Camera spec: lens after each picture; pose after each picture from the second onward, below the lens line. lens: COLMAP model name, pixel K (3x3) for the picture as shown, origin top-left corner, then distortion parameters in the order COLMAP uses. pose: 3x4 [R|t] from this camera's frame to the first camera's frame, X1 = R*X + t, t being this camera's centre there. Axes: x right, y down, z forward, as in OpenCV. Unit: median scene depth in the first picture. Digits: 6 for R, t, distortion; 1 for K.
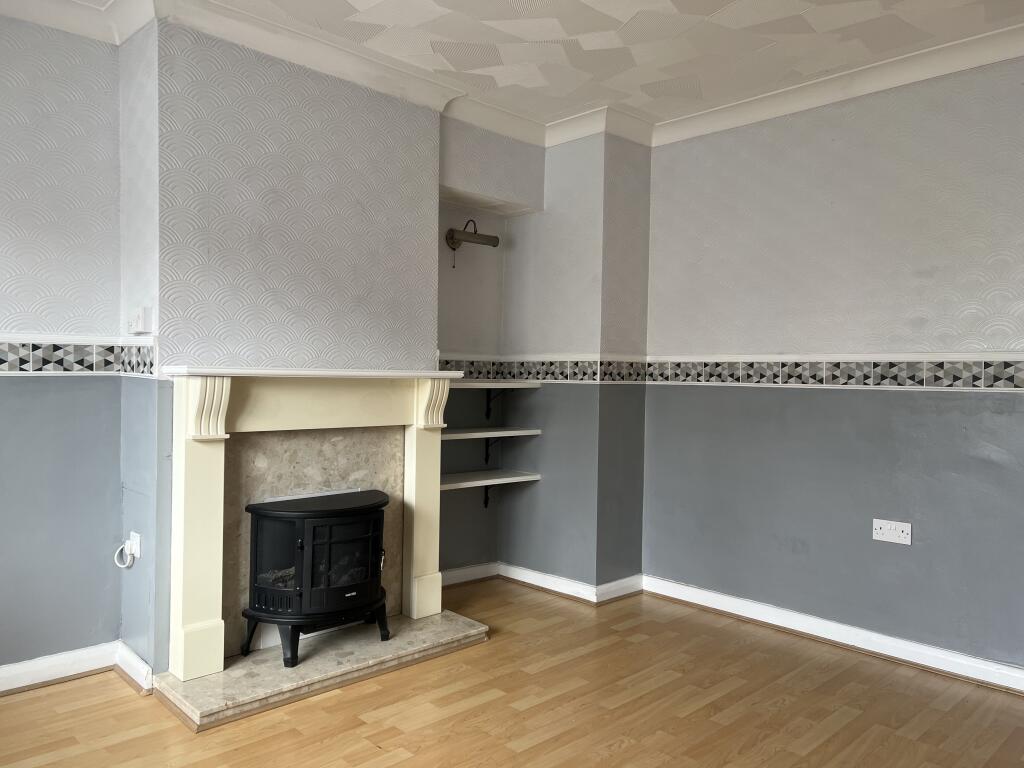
lens RADIAL K [[773.1, 0, 513.3], [0, 773.1, 383.8], [0, 0, 1]] dist [0.046414, -0.053716]
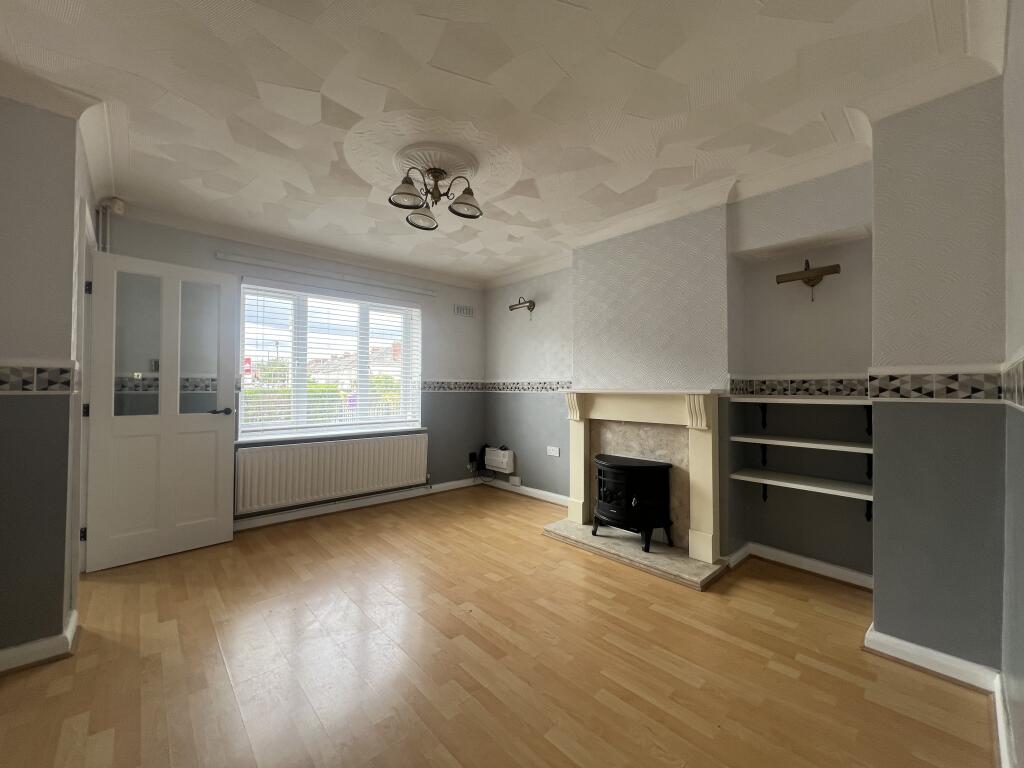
lens RADIAL K [[413.8, 0, 514.7], [0, 413.8, 384.3], [0, 0, 1]] dist [-0.002064, 0.000048]
pose [[-0.027767, -0.026808, -0.999255, 0.704467], [-0.019028, 0.999473, -0.026285, 0.001334], [0.999433, 0.018284, -0.028263, 0.709326]]
